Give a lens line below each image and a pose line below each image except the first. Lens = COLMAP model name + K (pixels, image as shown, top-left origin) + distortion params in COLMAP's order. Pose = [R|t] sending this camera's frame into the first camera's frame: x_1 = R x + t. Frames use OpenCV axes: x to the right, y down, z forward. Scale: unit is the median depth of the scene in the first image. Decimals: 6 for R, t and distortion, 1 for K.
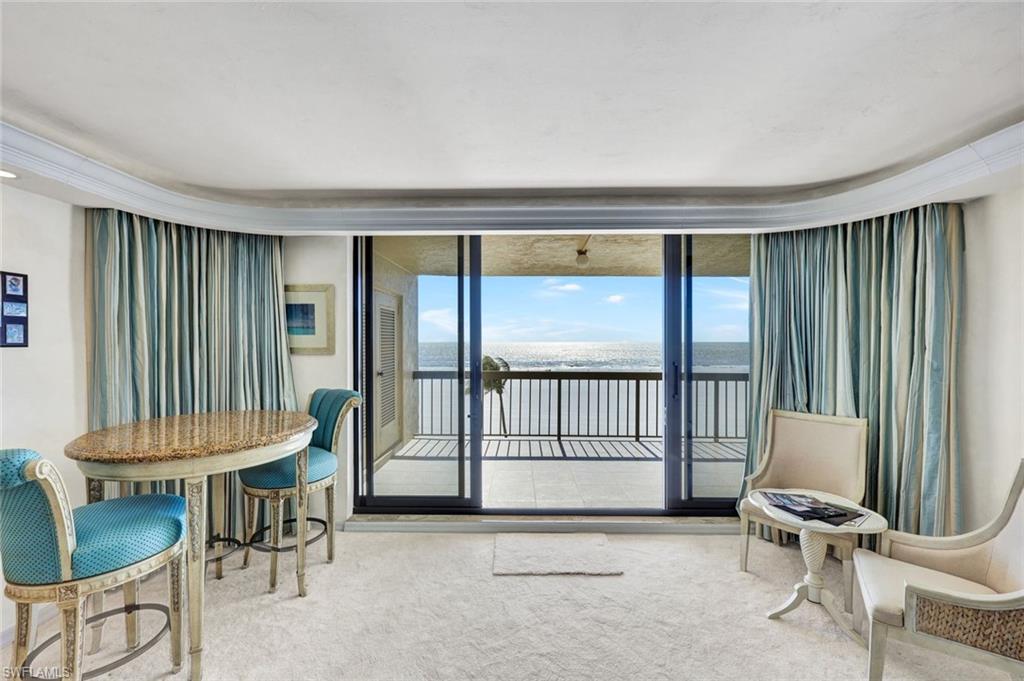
lens RADIAL K [[407.3, 0, 516.2], [0, 407.3, 348.8], [0, 0, 1]] dist [0.001838, 0.000257]
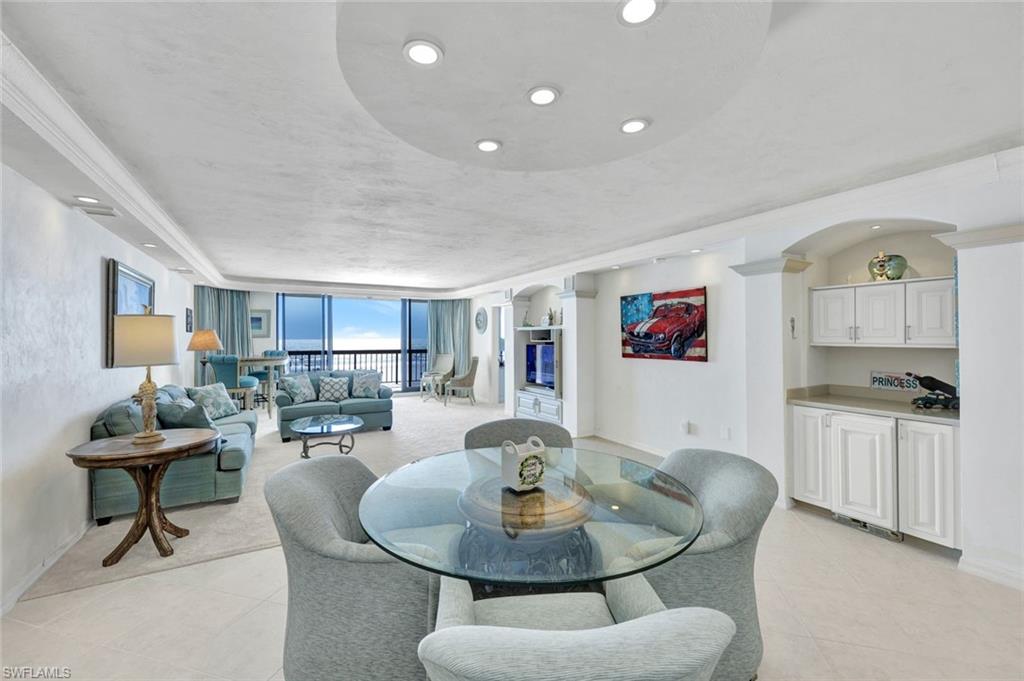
lens RADIAL K [[407.3, 0, 516.6], [0, 407.3, 333.4], [0, 0, 1]] dist [0.001838, 0.000257]
pose [[0.860600, 0.004670, 0.509261, -0.449521], [0.009827, 0.999619, -0.025774, 0.076176], [-0.509187, 0.027185, 0.860226, -2.138428]]
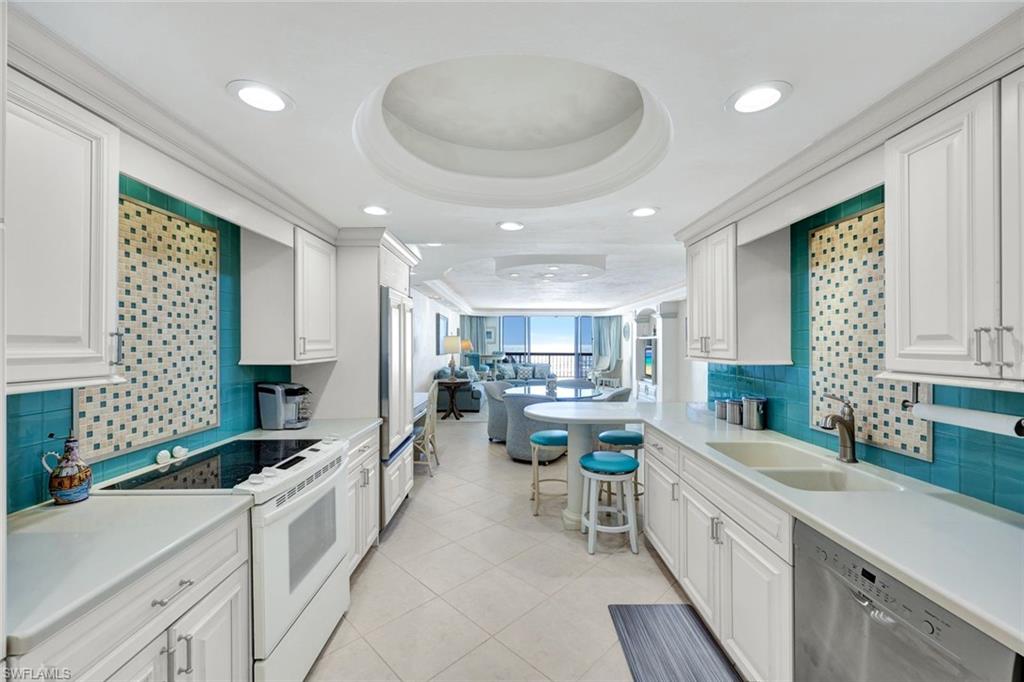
lens RADIAL K [[407.3, 0, 518.5], [0, 407.3, 344.0], [0, 0, 1]] dist [0.001838, 0.000257]
pose [[0.999695, 0.003660, 0.024444, -0.338888], [-0.003210, 0.999825, -0.018439, 0.103664], [-0.024507, 0.018355, 0.999531, -3.500243]]
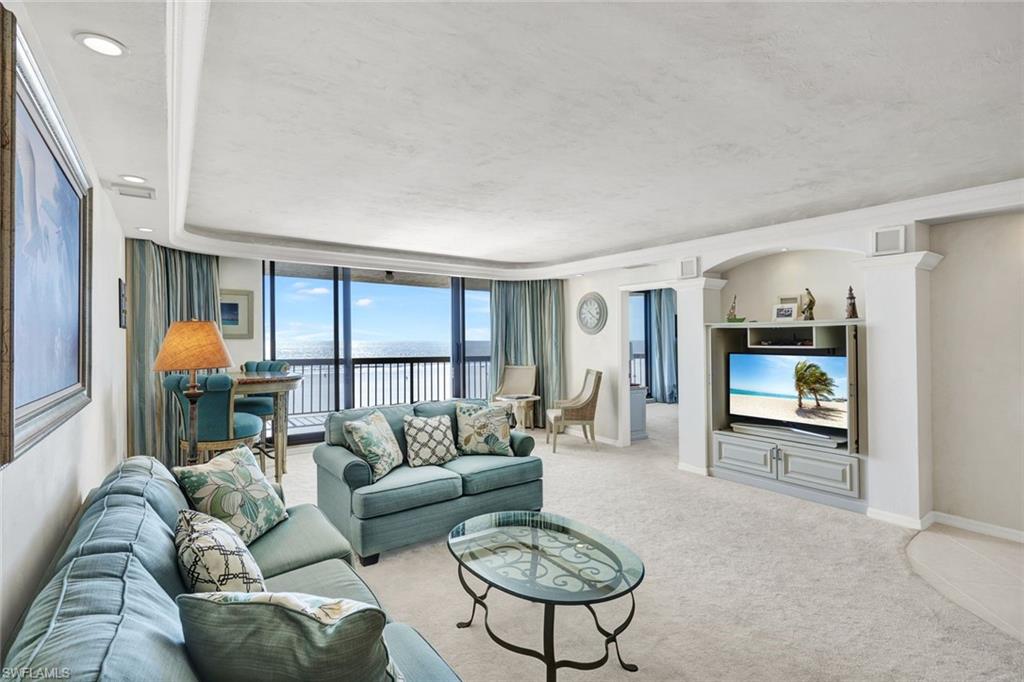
lens RADIAL K [[482.1, 0, 517.7], [0, 482.1, 340.7], [0, 0, 1]] dist [0.004530, 0.000046]
pose [[0.810453, 0.001835, 0.585801, -0.744528], [0.008017, 0.999867, -0.014223, 0.057279], [-0.585749, 0.016223, 0.810330, -1.039591]]
